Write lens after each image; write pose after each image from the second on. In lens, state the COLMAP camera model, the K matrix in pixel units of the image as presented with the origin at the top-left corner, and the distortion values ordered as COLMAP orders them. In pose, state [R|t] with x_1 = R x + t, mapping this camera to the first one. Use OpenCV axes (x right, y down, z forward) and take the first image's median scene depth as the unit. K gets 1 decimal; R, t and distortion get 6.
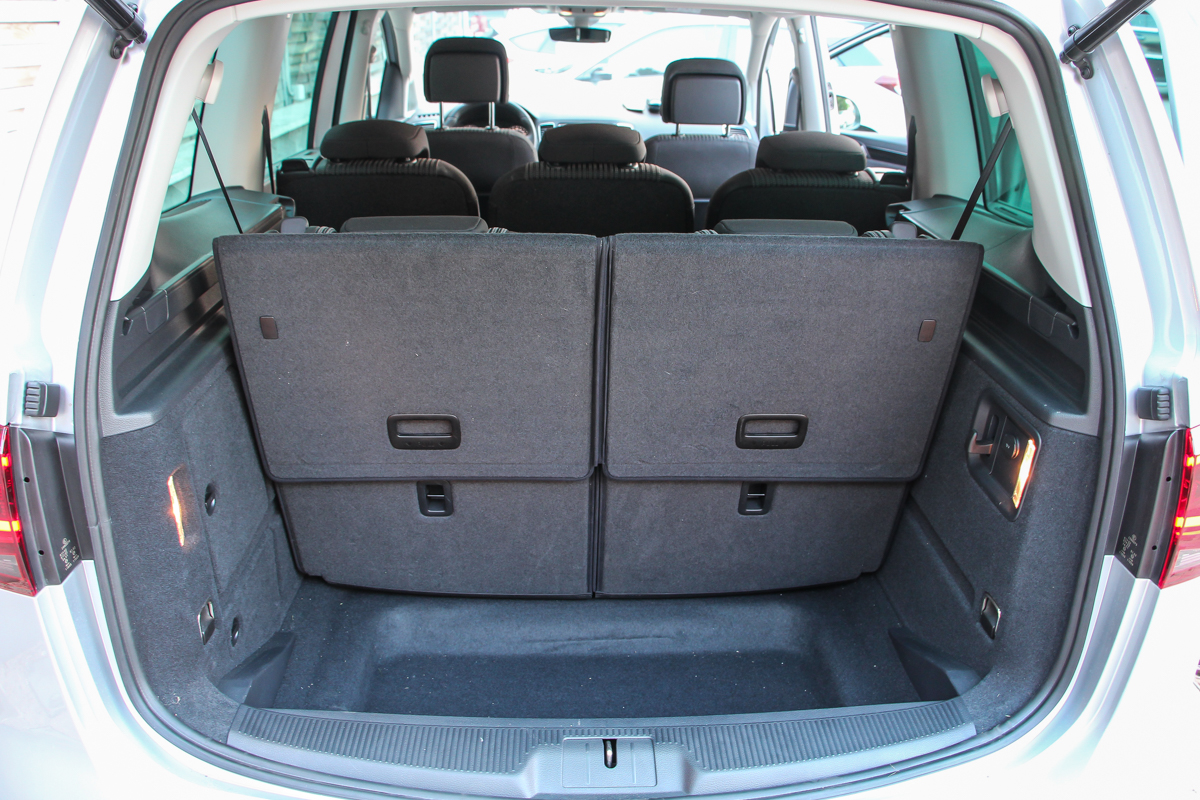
lens RADIAL K [[975.6, 0, 611.1], [0, 975.6, 401.4], [0, 0, 1]] dist [-0.182552, 0.138191]
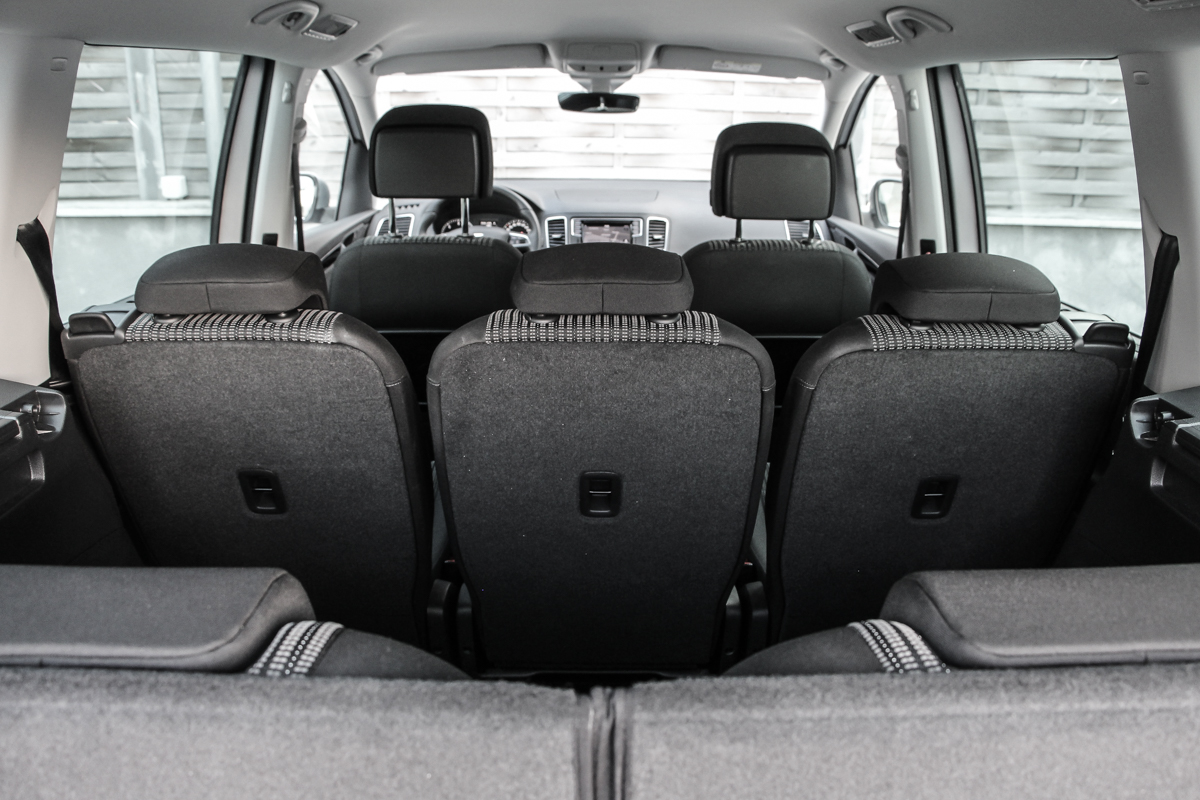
lens RADIAL K [[993.7, 0, 613.4], [0, 993.7, 417.4], [0, 0, 1]] dist [-0.187078, 0.133938]
pose [[0.999548, 0.001646, -0.030010, 0.007966], [-0.003450, 0.998183, -0.060161, -0.257977], [0.029856, 0.060237, 0.997737, 0.708408]]
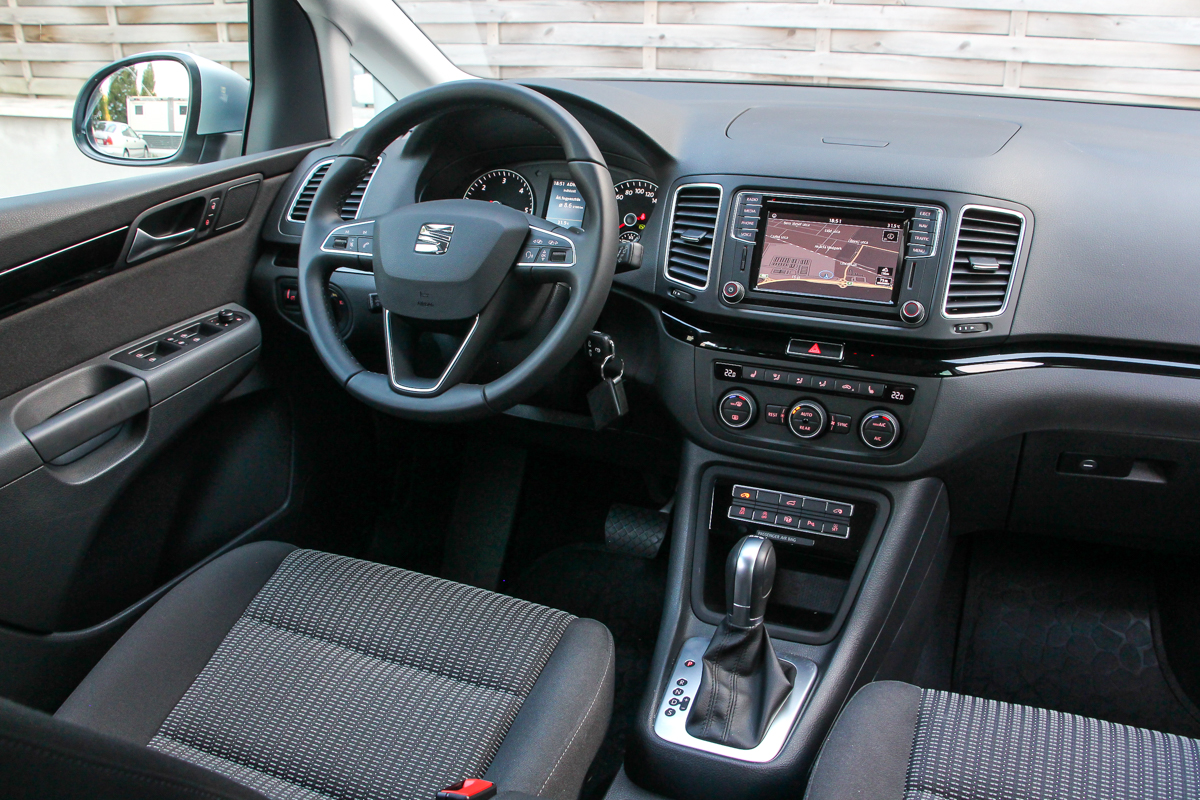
lens RADIAL K [[1023.9, 0, 631.8], [0, 1023.9, 394.3], [0, 0, 1]] dist [-0.192663, 0.166949]
pose [[0.912556, 0.132777, -0.386797, 0.107886], [-0.139155, 0.990203, 0.011608, -0.716091], [0.384548, 0.043232, 0.922092, 2.267775]]
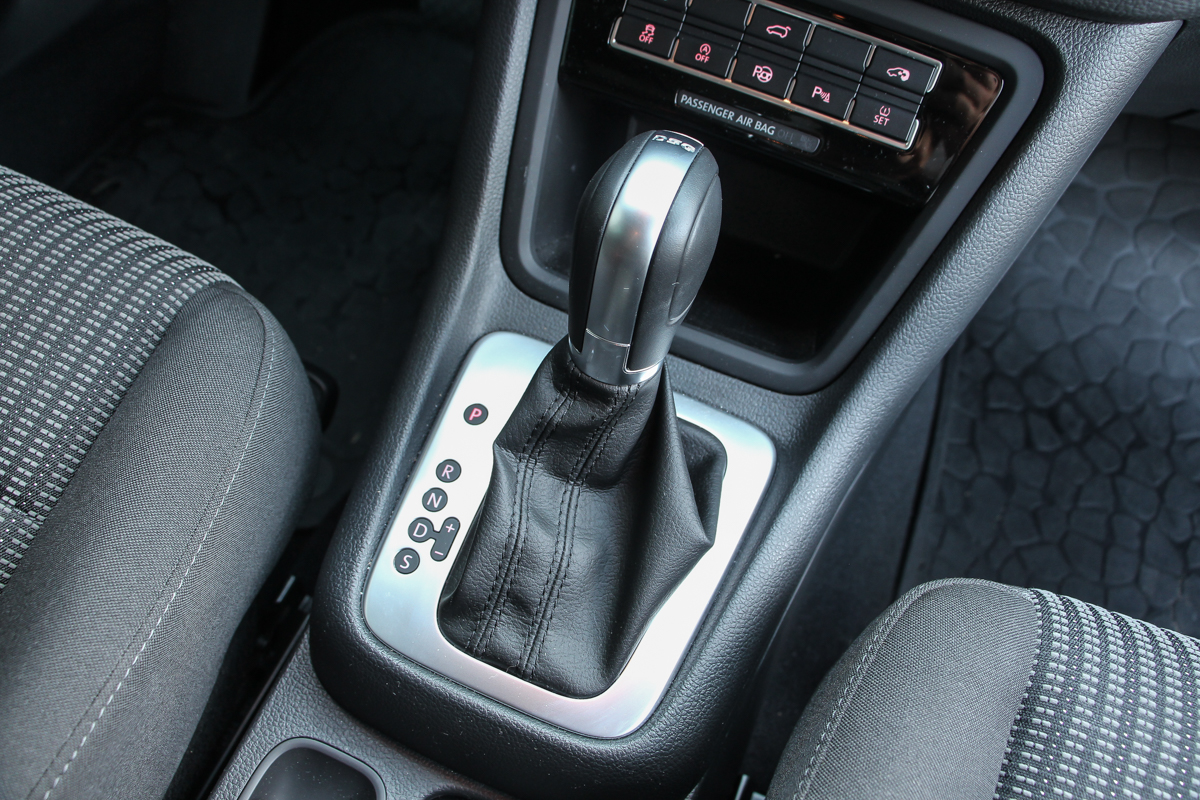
lens RADIAL K [[975.6, 0, 611.1], [0, 975.6, 401.4], [0, 0, 1]] dist [-0.182552, 0.138191]
pose [[0.908999, 0.383464, -0.163329, -0.047315], [-0.245526, 0.809301, 0.533619, -0.685250], [0.336806, -0.444958, 0.829804, 2.809372]]
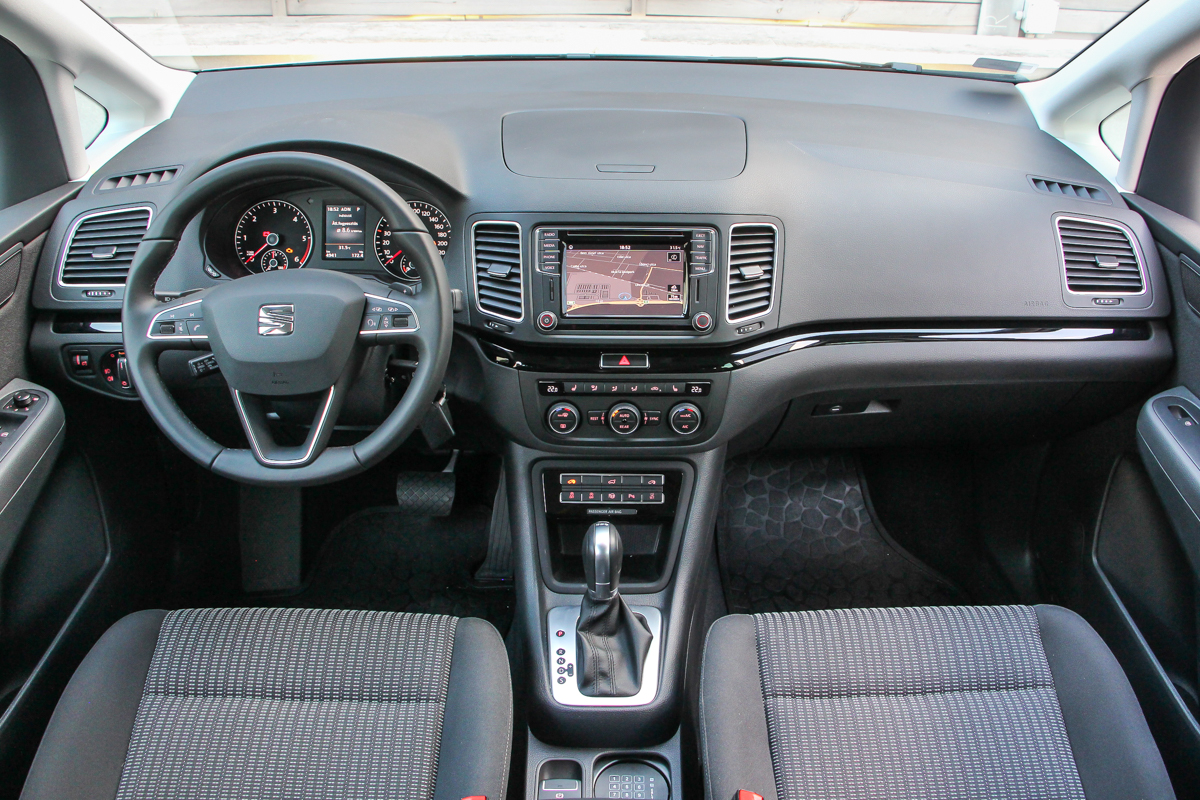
lens RADIAL K [[1023.9, 0, 631.8], [0, 1023.9, 394.3], [0, 0, 1]] dist [-0.192663, 0.166949]
pose [[0.999719, 0.011121, -0.020920, -0.053079], [-0.007885, 0.988825, 0.148870, -0.878759], [0.022342, -0.148663, 0.988635, 2.106958]]
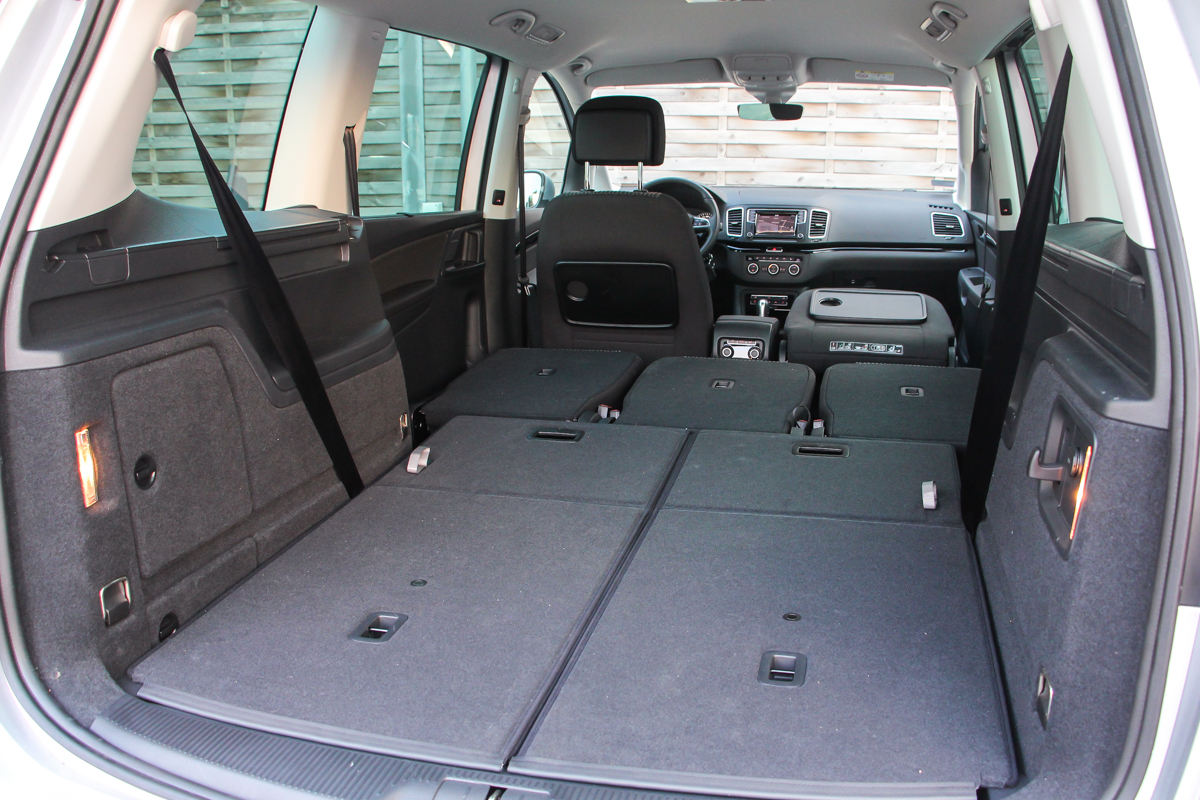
lens RADIAL K [[1041.3, 0, 639.2], [0, 1041.3, 424.3], [0, 0, 1]] dist [-0.193753, 0.164310]
pose [[0.967717, 0.045574, -0.247885, 0.306691], [-0.079164, 0.988704, -0.127273, 0.154015], [0.239284, 0.142787, 0.960393, 0.175899]]
